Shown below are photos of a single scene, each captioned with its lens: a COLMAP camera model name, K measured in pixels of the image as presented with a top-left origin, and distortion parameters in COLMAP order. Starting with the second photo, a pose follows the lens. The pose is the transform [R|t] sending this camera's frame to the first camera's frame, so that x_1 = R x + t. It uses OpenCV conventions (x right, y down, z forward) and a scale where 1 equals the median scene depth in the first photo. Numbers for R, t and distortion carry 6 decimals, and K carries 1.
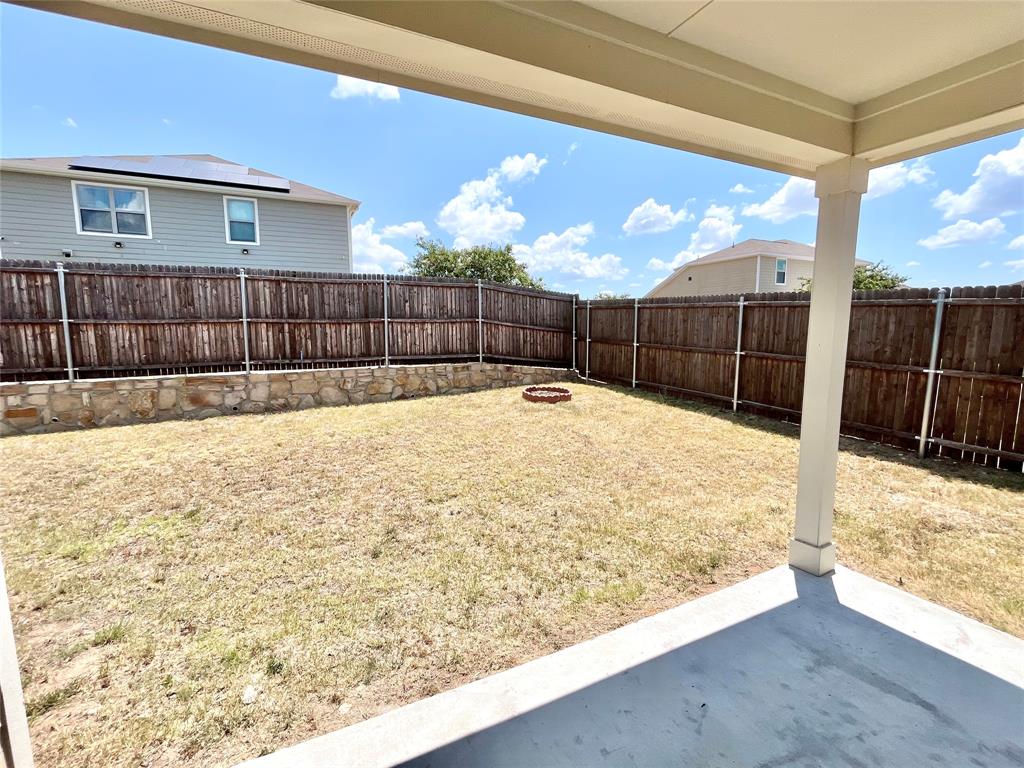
lens RADIAL K [[457.0, 0, 508.4], [0, 457.0, 385.6], [0, 0, 1]] dist [-0.000880, -0.001549]
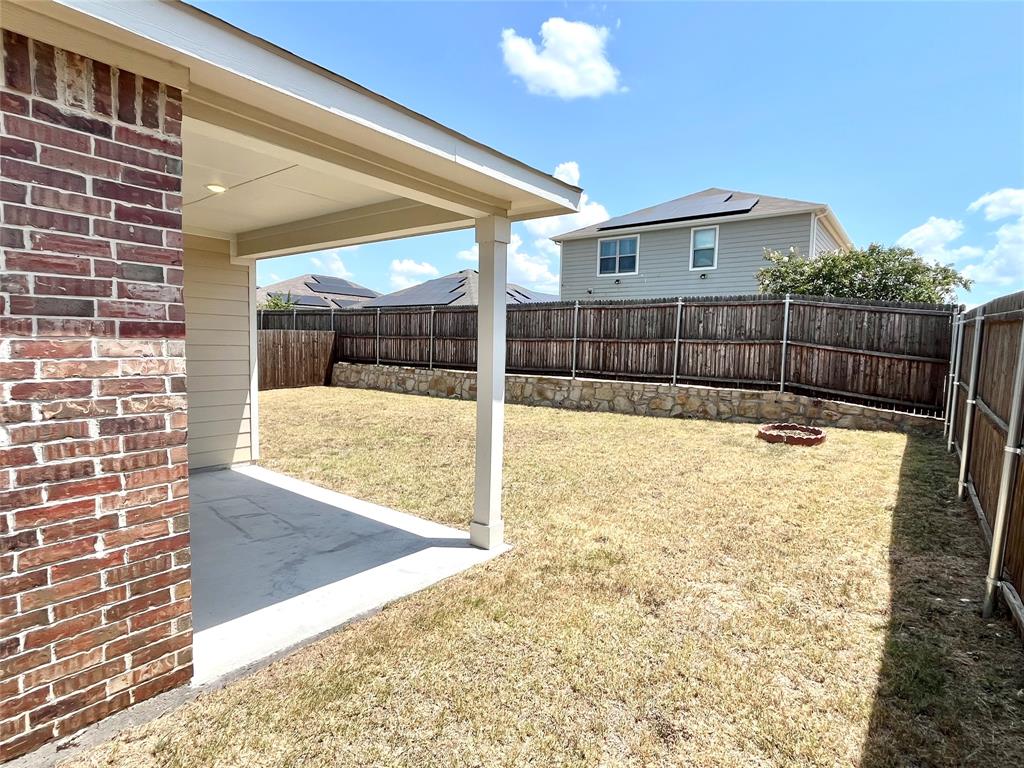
lens RADIAL K [[531.8, 0, 513.7], [0, 531.8, 387.0], [0, 0, 1]] dist [-0.003383, 0.000951]
pose [[0.448945, 0.088399, -0.889176, 0.687168], [-0.138714, 0.989926, 0.028379, -0.022424], [0.882727, 0.110600, 0.456684, 0.135931]]
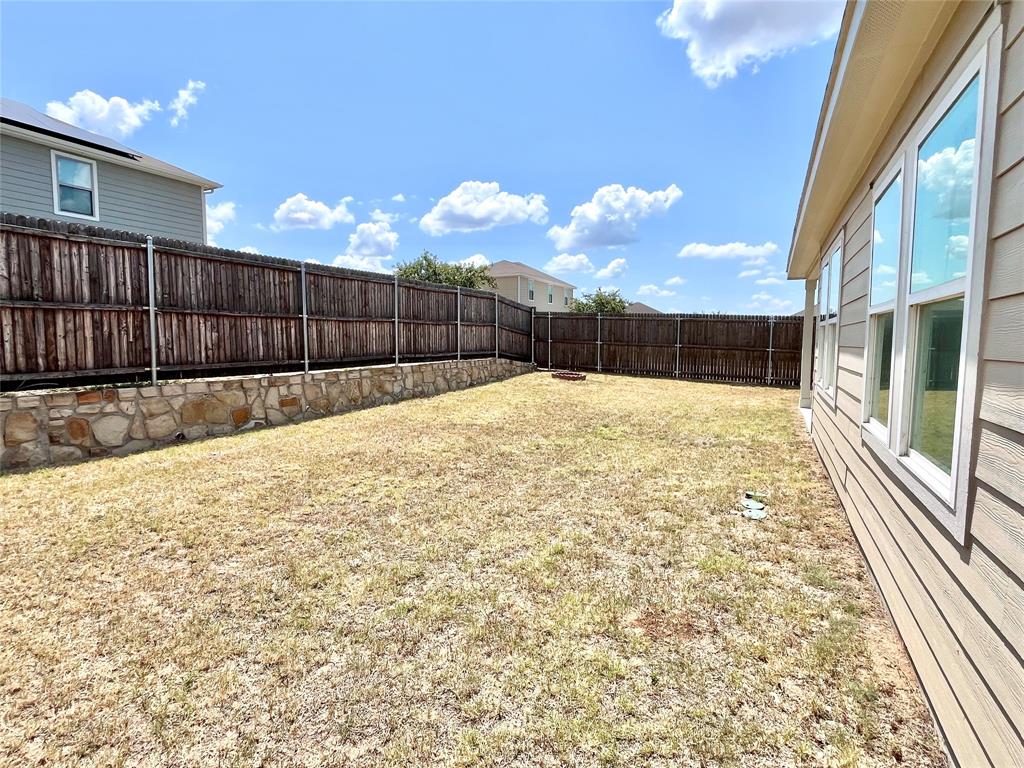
lens RADIAL K [[531.8, 0, 509.0], [0, 531.8, 380.8], [0, 0, 1]] dist [-0.003383, 0.000951]
pose [[0.786216, -0.041922, 0.616529, -1.110743], [0.070334, 0.997284, -0.021879, 0.056862], [-0.613937, 0.060565, 0.787028, -0.216472]]
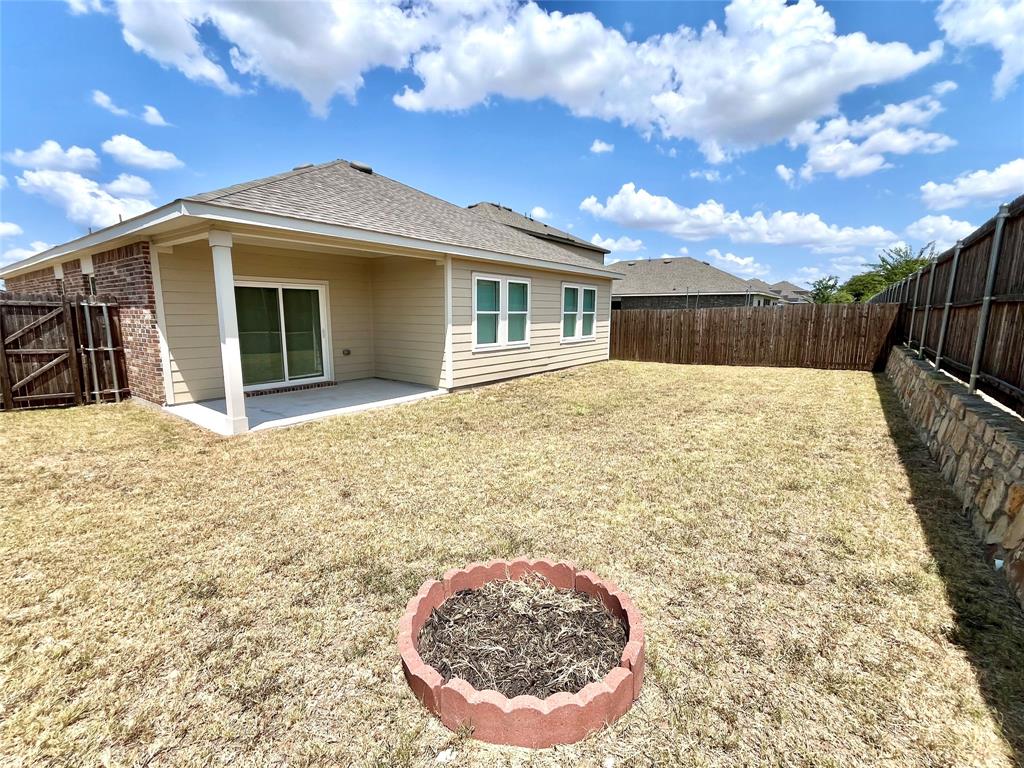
lens RADIAL K [[457.0, 0, 510.7], [0, 457.0, 384.1], [0, 0, 1]] dist [-0.000880, -0.001549]
pose [[-0.888571, 0.072042, -0.453047, 0.178584], [-0.060122, 0.960784, 0.270701, -0.149301], [0.454783, 0.267775, -0.849393, 1.148547]]
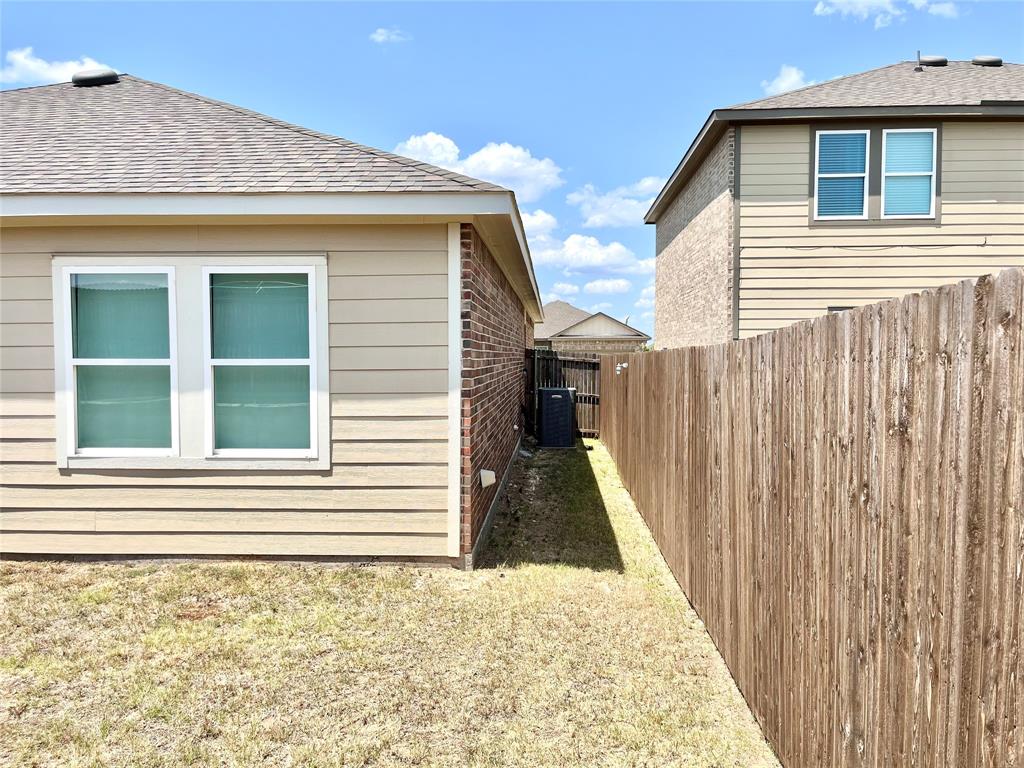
lens RADIAL K [[785.6, 0, 516.3], [0, 785.6, 383.2], [0, 0, 1]] dist [0.027708, -0.026804]
pose [[-0.878984, -0.013626, 0.476657, -1.345927], [0.063861, 0.987224, 0.145983, -0.044345], [-0.472556, 0.158757, -0.866883, 0.362557]]
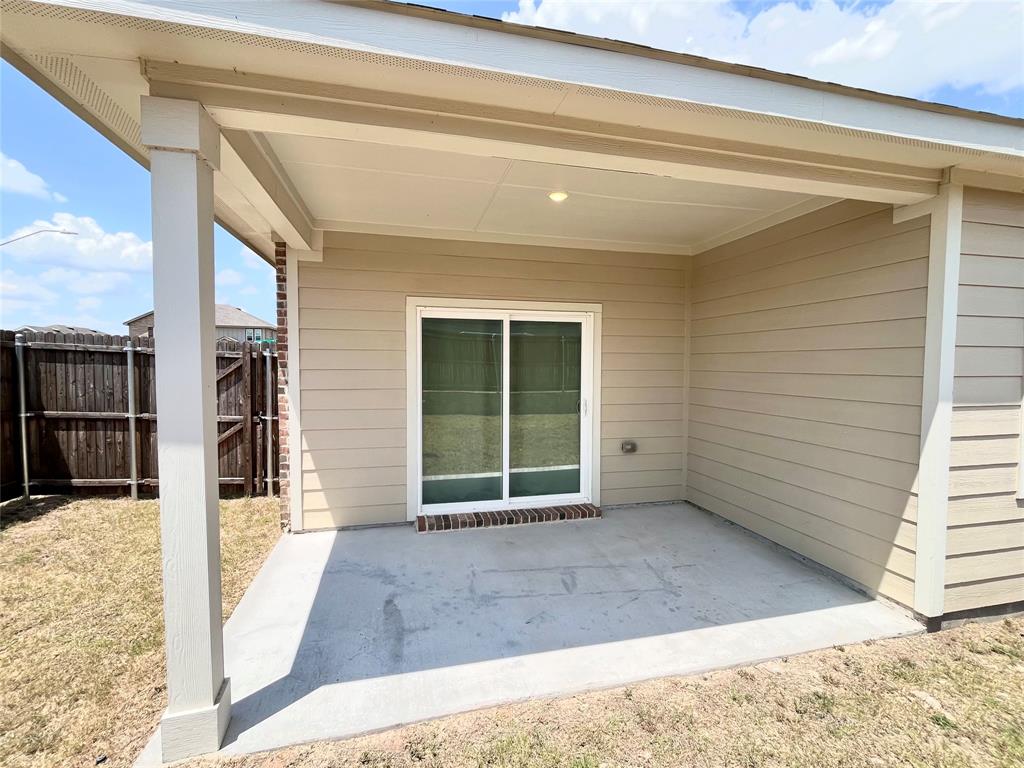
lens RADIAL K [[457.0, 0, 509.9], [0, 457.0, 383.8], [0, 0, 1]] dist [-0.000880, -0.001549]
pose [[-0.977058, -0.008381, 0.212808, 0.041972], [0.027374, 0.985995, 0.164514, -0.062620], [-0.211207, 0.166566, -0.963145, 0.516095]]
